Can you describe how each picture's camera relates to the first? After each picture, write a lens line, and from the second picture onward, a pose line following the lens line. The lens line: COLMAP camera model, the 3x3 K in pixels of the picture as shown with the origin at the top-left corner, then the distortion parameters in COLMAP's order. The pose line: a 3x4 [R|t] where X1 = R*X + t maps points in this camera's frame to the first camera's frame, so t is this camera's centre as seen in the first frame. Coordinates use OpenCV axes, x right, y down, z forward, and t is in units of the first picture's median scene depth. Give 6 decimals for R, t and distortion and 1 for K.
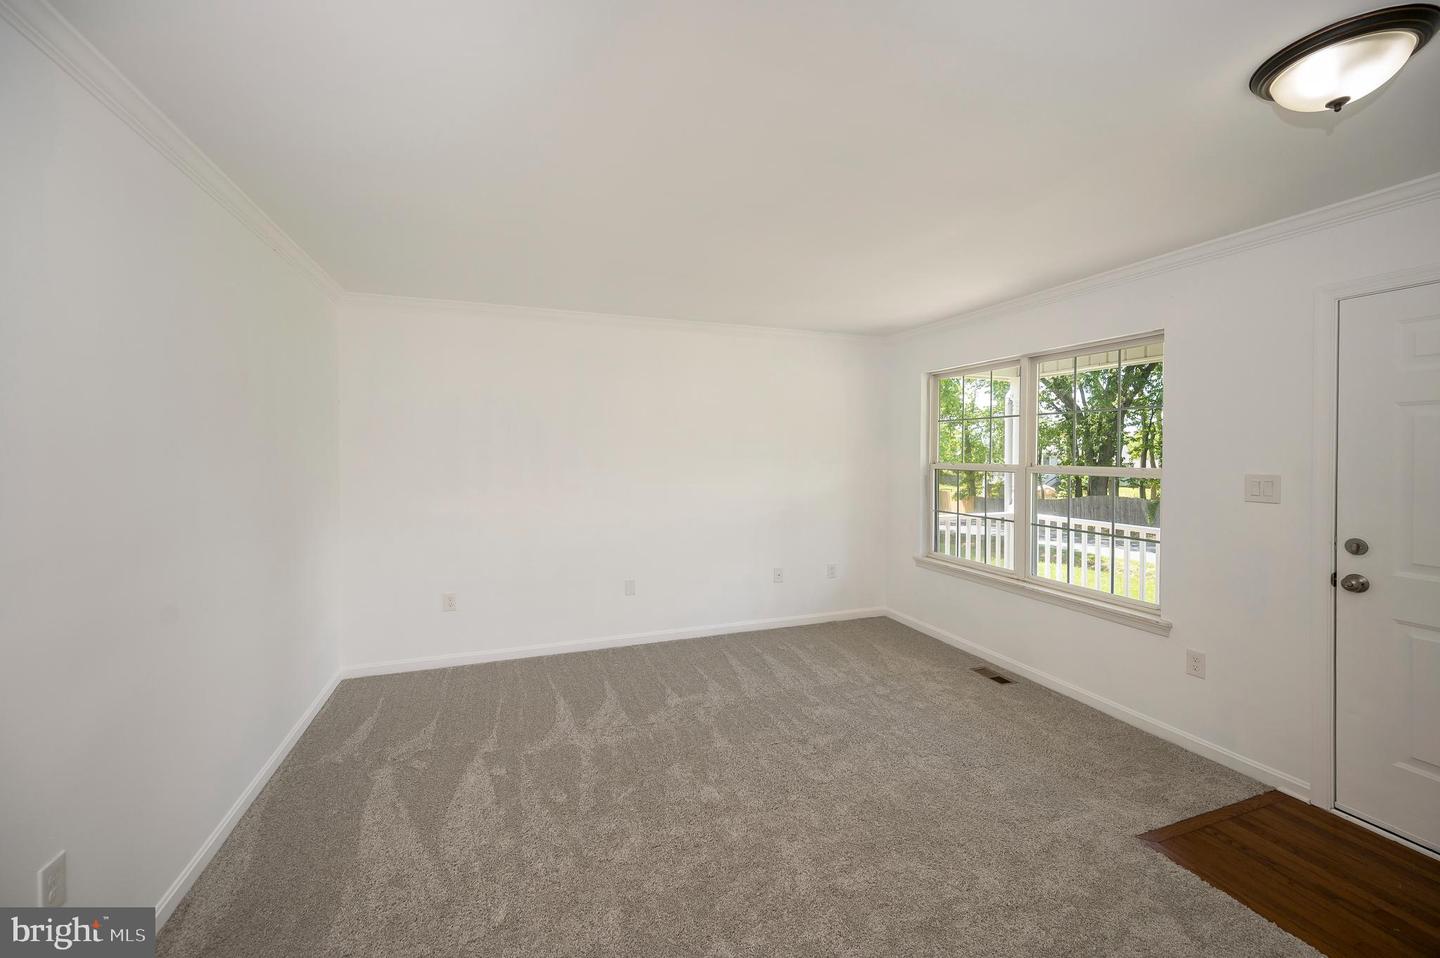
lens RADIAL K [[599.3, 0, 720.5], [0, 599.3, 466.8], [0, 0, 1]] dist [0.012333, 0.001680]
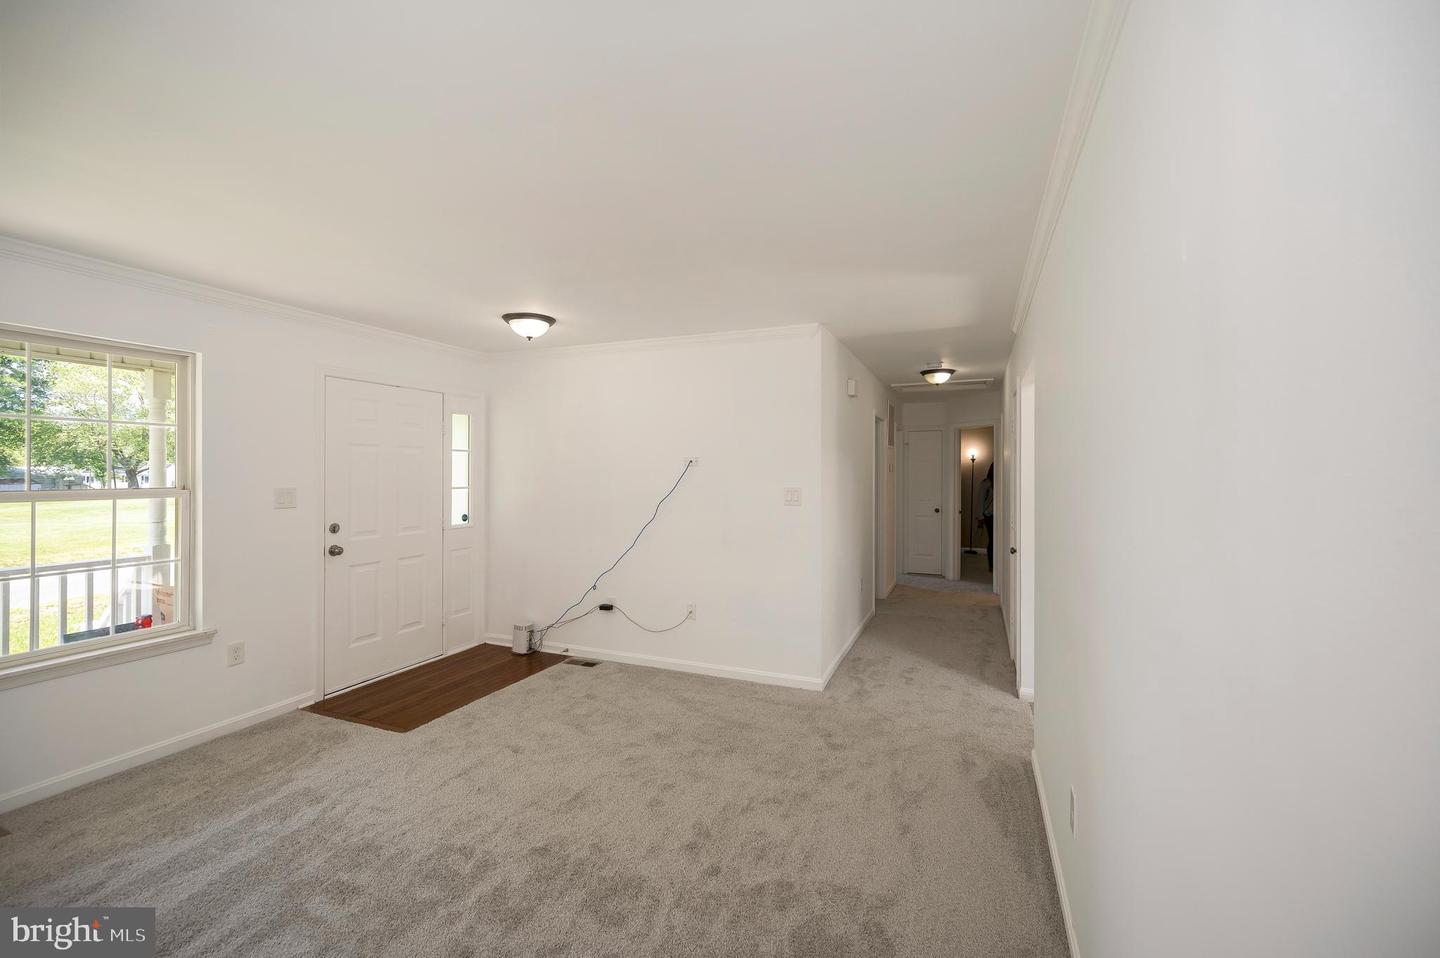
lens RADIAL K [[599.3, 0, 733.9], [0, 599.3, 472.3], [0, 0, 1]] dist [0.012333, 0.001680]
pose [[-0.747335, 0.002872, 0.664441, -0.627290], [0.019077, 0.999671, 0.017136, -0.021367], [-0.664173, 0.025482, -0.747144, 1.094119]]
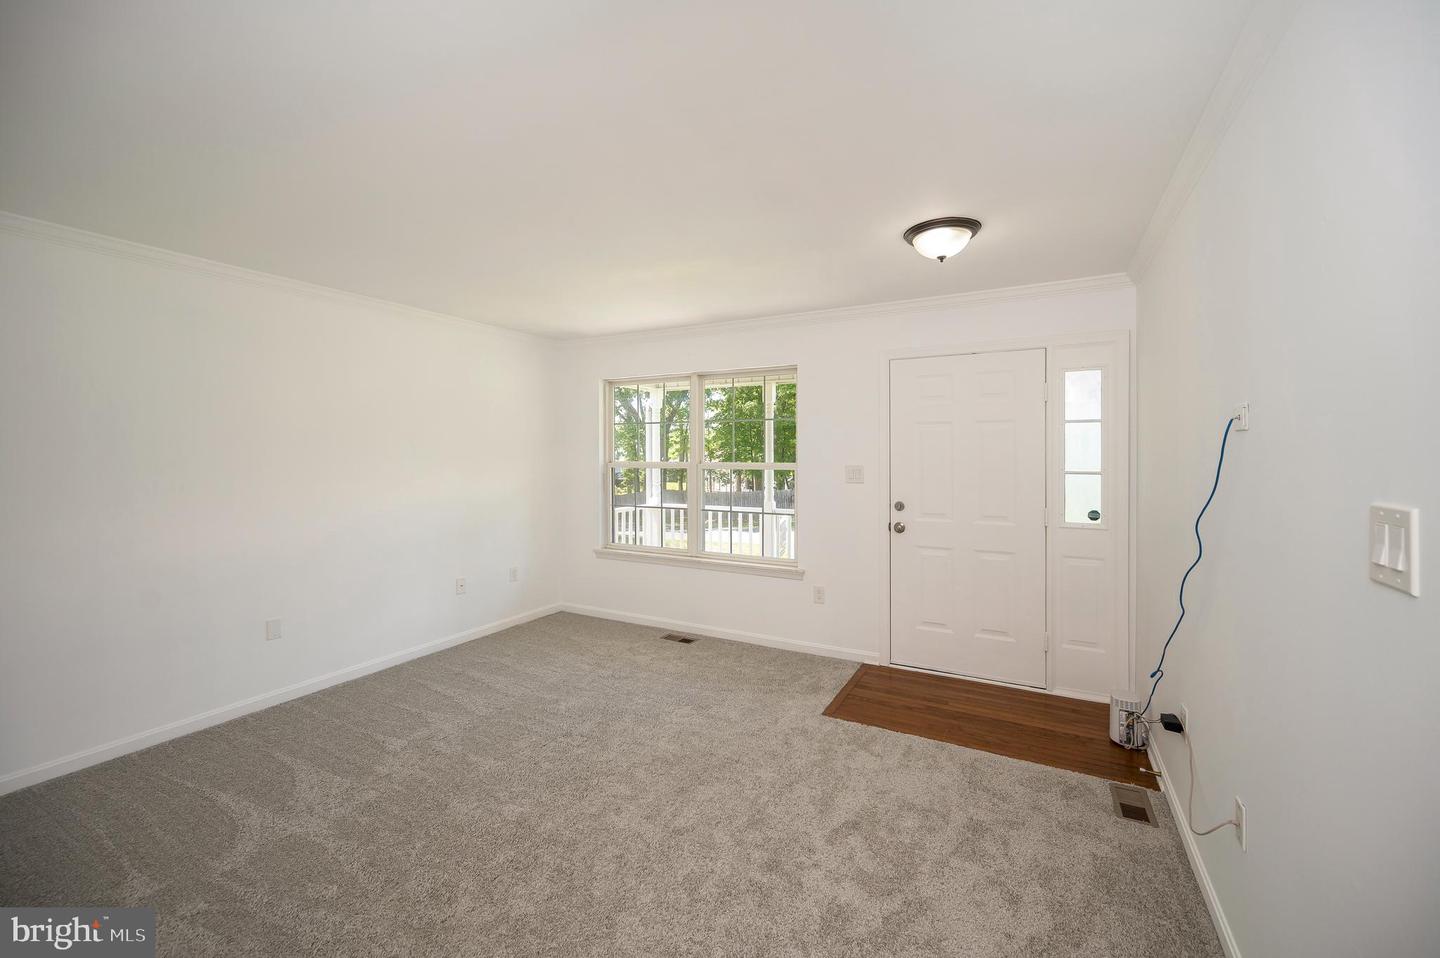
lens RADIAL K [[599.3, 0, 739.8], [0, 599.3, 464.0], [0, 0, 1]] dist [0.012333, 0.001680]
pose [[0.742557, -0.015189, 0.669610, -0.297829], [0.020064, 0.999799, 0.000428, 0.002579], [-0.669482, 0.013117, 0.742713, 0.036864]]
